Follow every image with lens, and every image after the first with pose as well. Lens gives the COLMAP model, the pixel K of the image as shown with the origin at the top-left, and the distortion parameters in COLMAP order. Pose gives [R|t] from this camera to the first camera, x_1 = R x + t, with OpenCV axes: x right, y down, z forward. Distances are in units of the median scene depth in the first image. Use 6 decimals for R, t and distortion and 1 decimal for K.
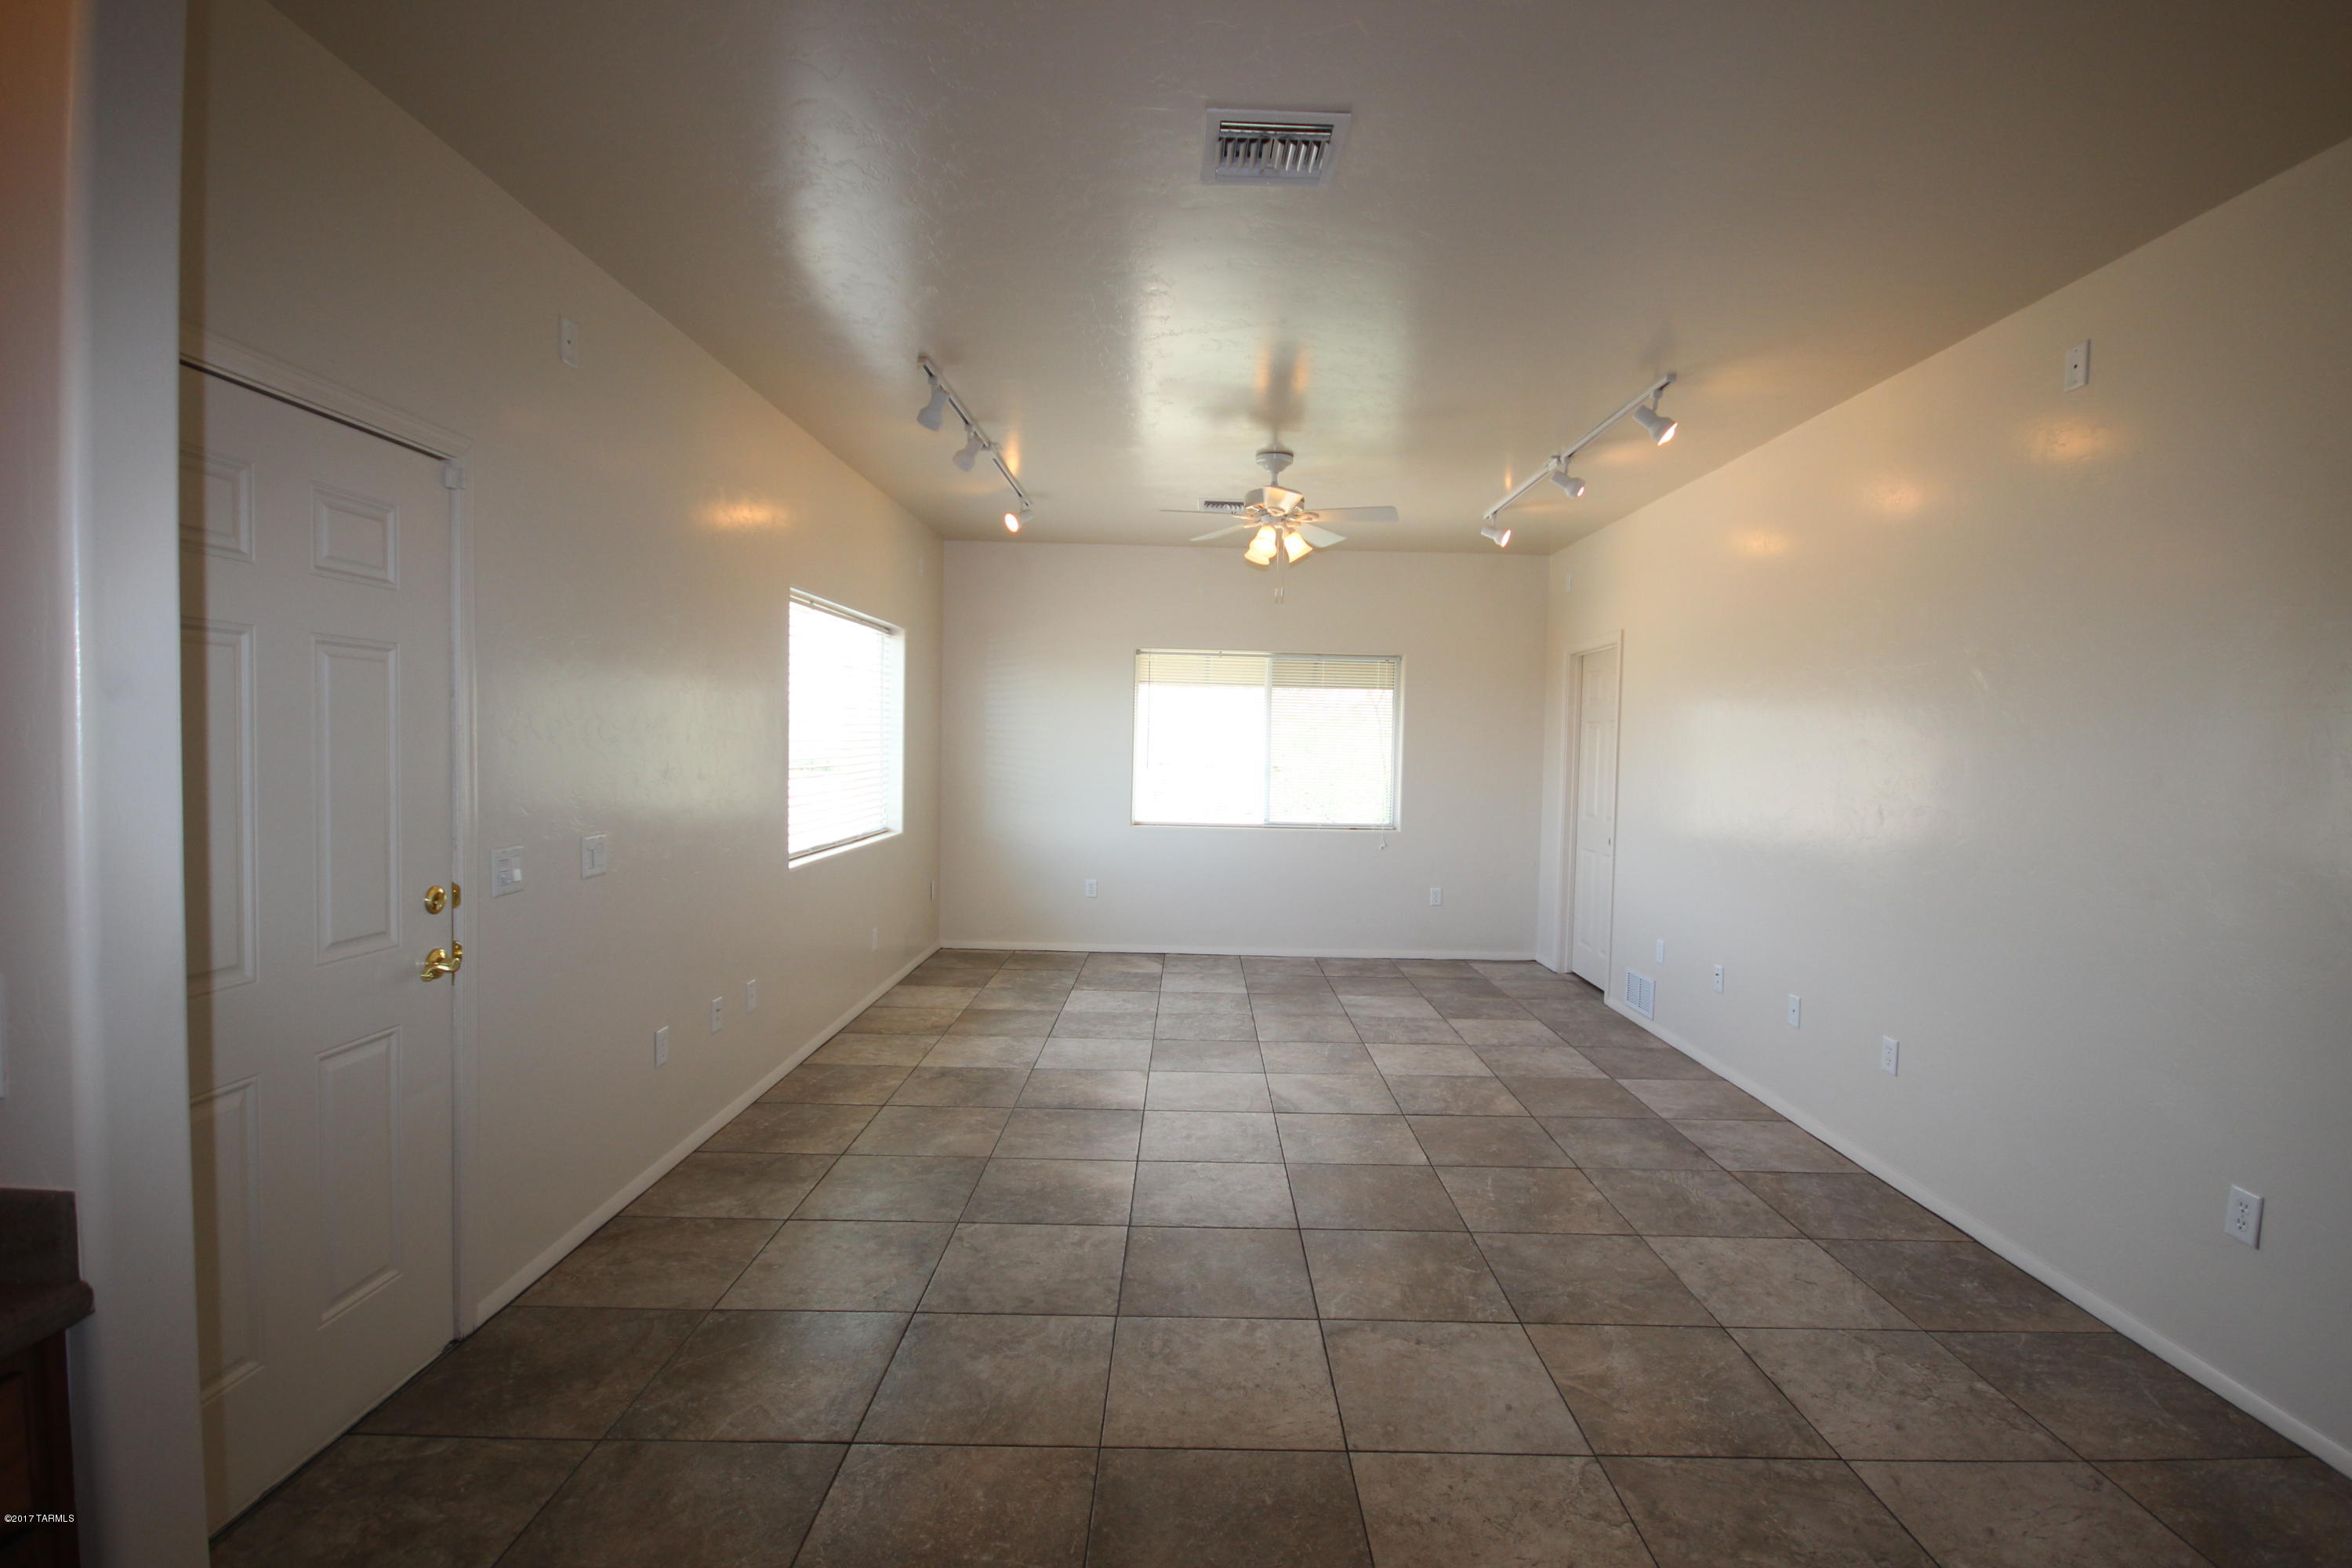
lens RADIAL K [[1089.6, 0, 1176.0], [0, 1089.6, 784.0], [0, 0, 1]] dist [0.018063, -0.016690]
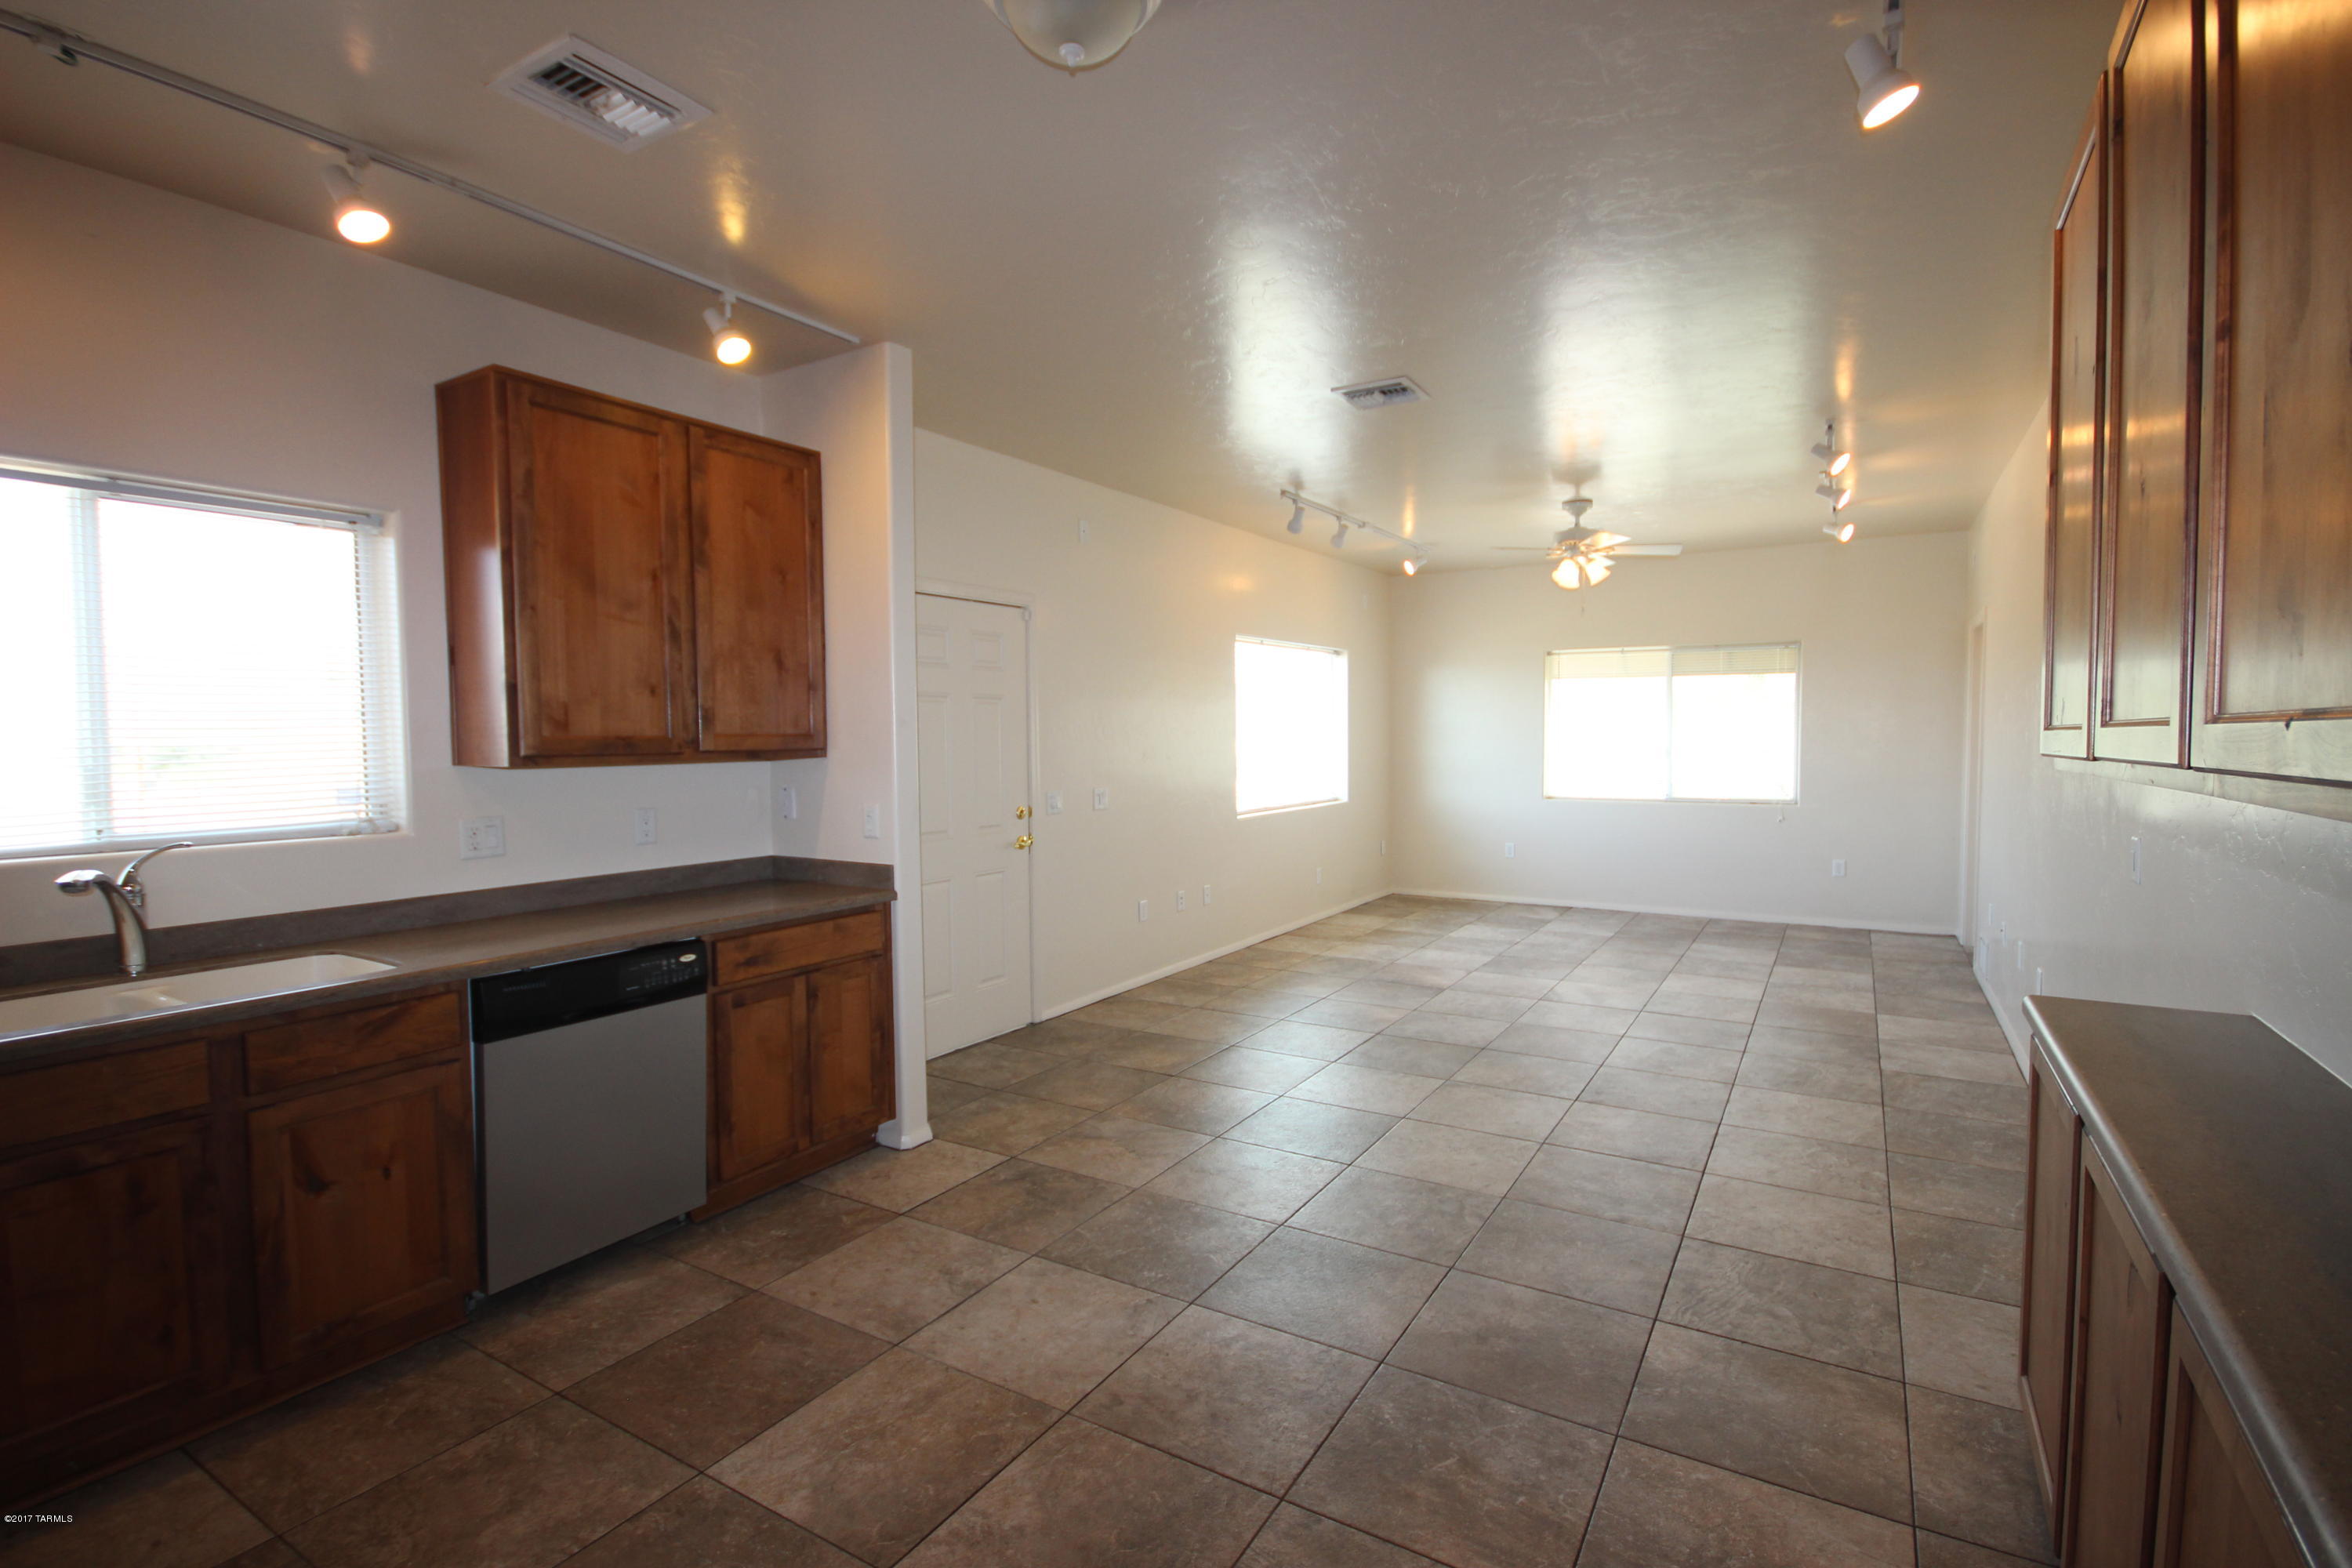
lens RADIAL K [[1089.6, 0, 1176.0], [0, 1089.6, 784.0], [0, 0, 1]] dist [0.018063, -0.016690]
pose [[0.852390, -0.000606, -0.522907, 0.364466], [0.004595, 0.999969, 0.006332, 0.018654], [0.522887, -0.007800, 0.852366, -0.346125]]
